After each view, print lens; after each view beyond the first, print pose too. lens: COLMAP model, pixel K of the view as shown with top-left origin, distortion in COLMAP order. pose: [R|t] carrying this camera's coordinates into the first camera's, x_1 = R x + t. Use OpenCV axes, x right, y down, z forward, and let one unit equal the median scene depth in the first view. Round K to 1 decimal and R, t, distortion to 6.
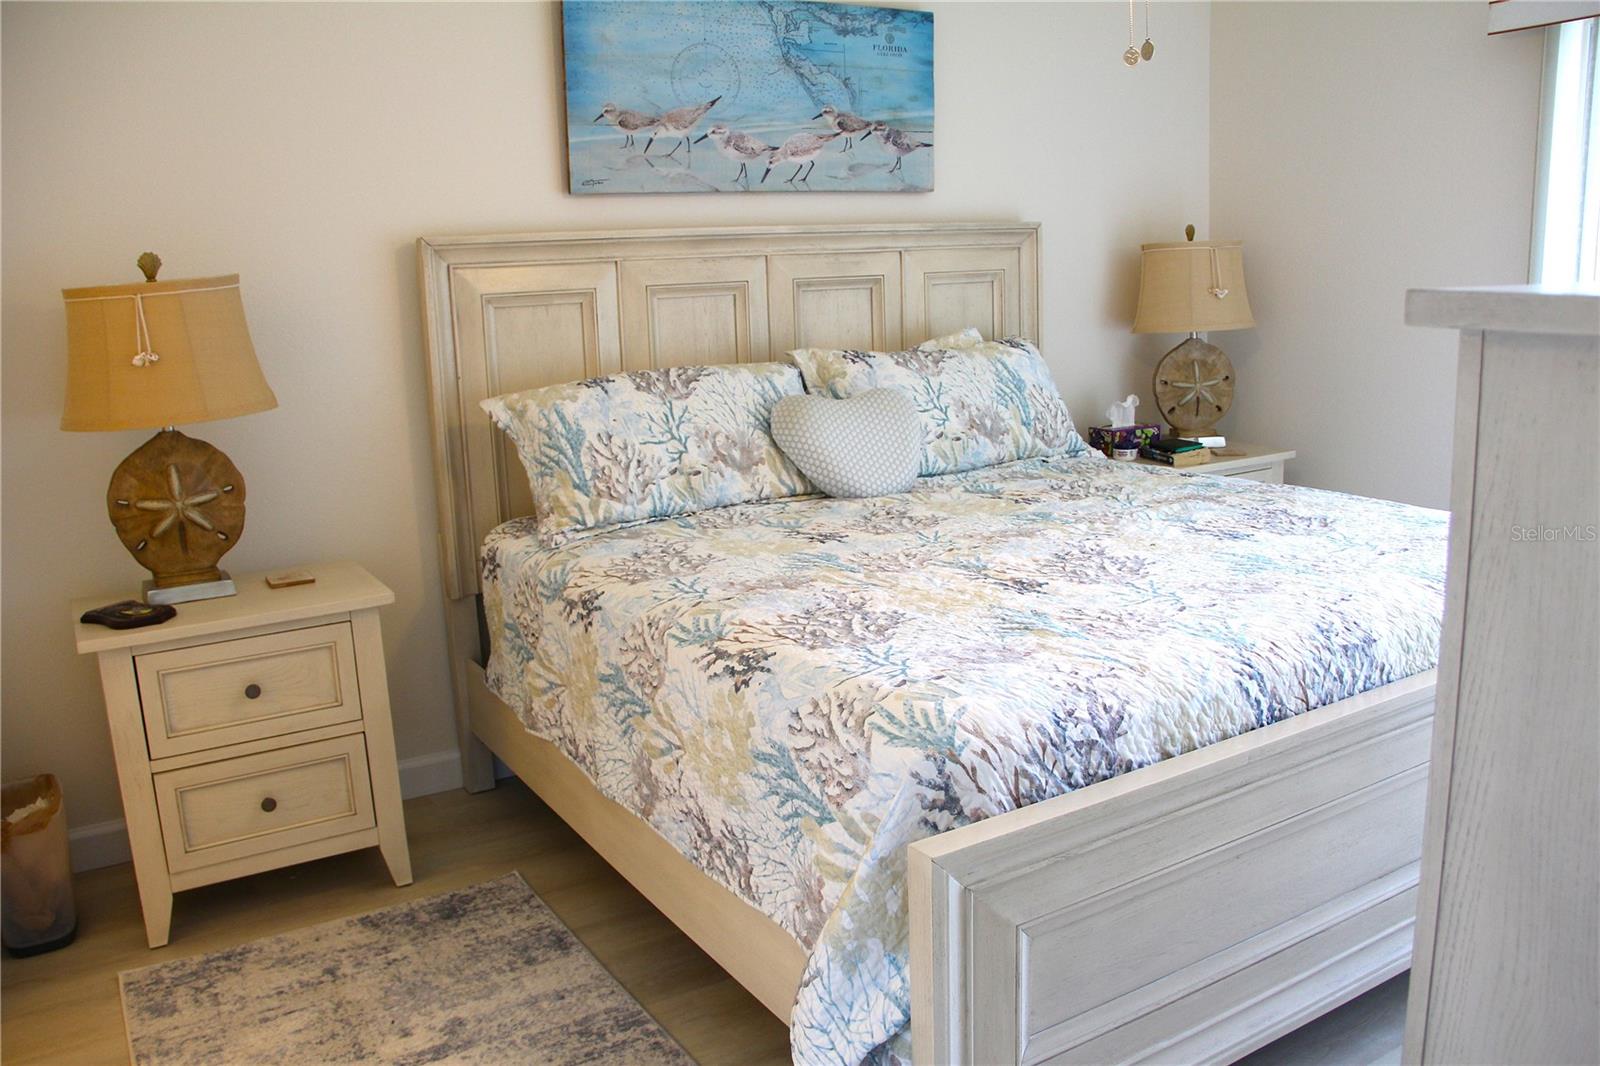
lens RADIAL K [[1330.9, 0, 801.2], [0, 1330.9, 532.3], [0, 0, 1]] dist [-0.177357, 0.134595]
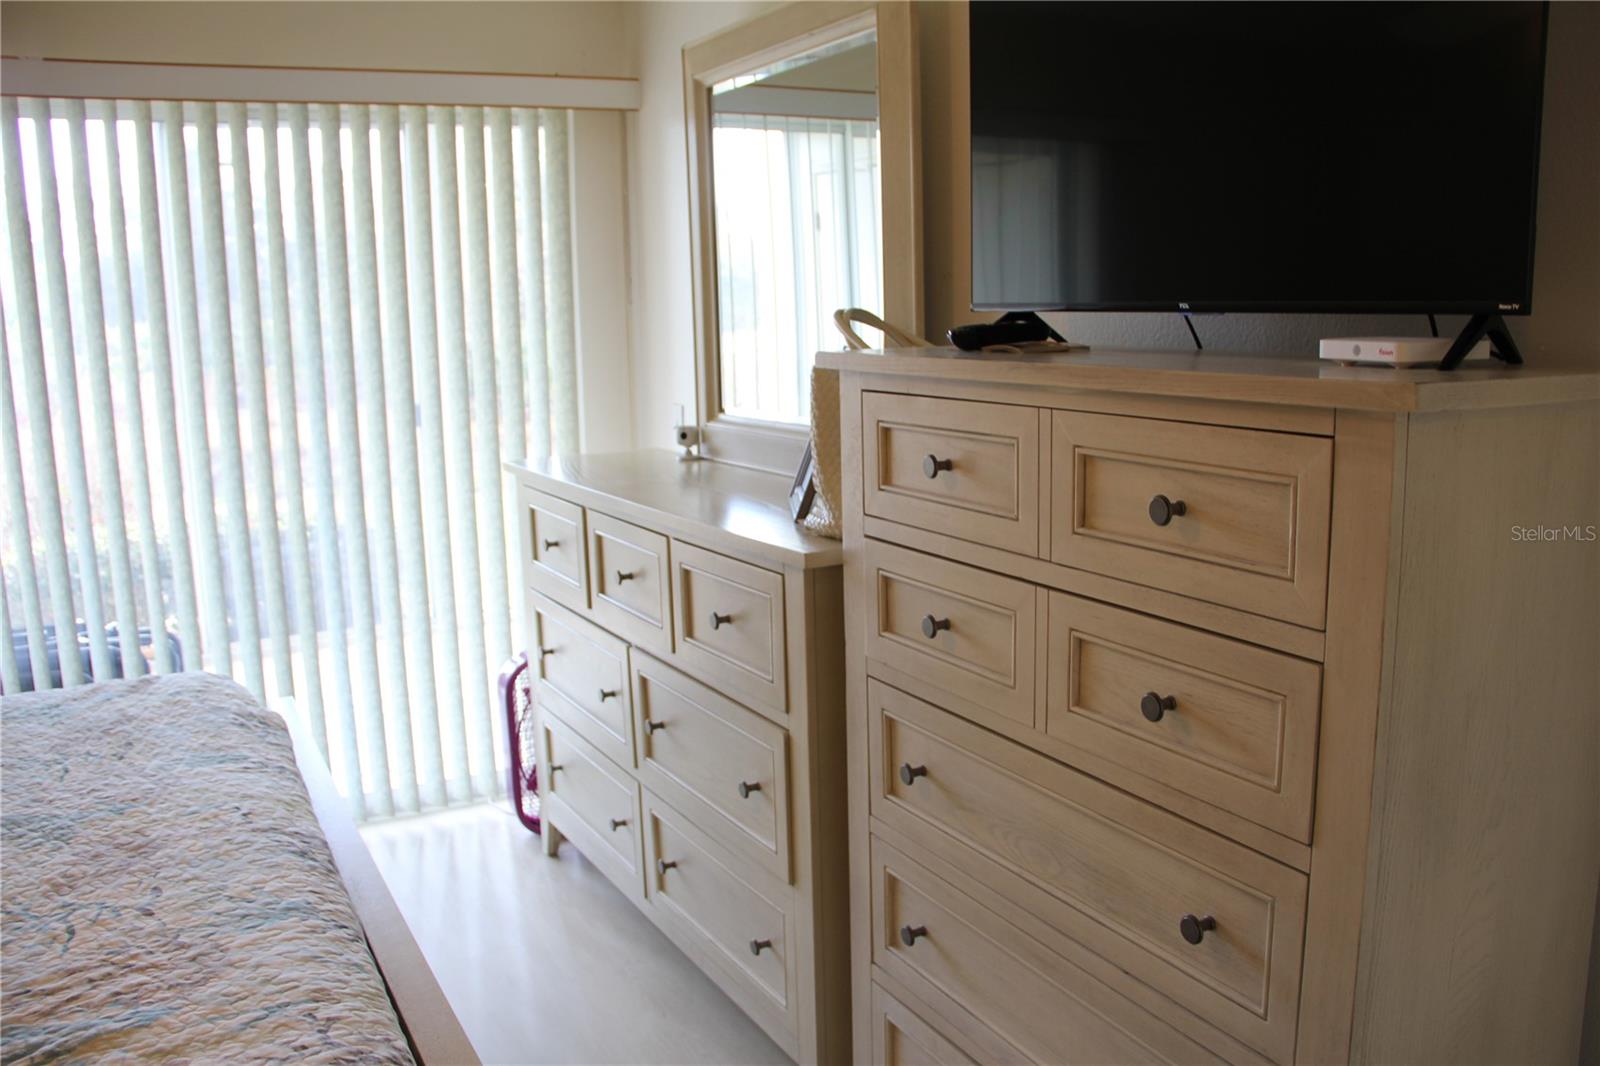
lens RADIAL K [[1330.9, 0, 800.4], [0, 1330.9, 537.4], [0, 0, 1]] dist [-0.177357, 0.134595]
pose [[0.055804, -0.141681, 0.988338, -0.302844], [0.230792, 0.964903, 0.125291, -0.130687], [-0.971402, 0.221108, 0.086544, 0.601469]]
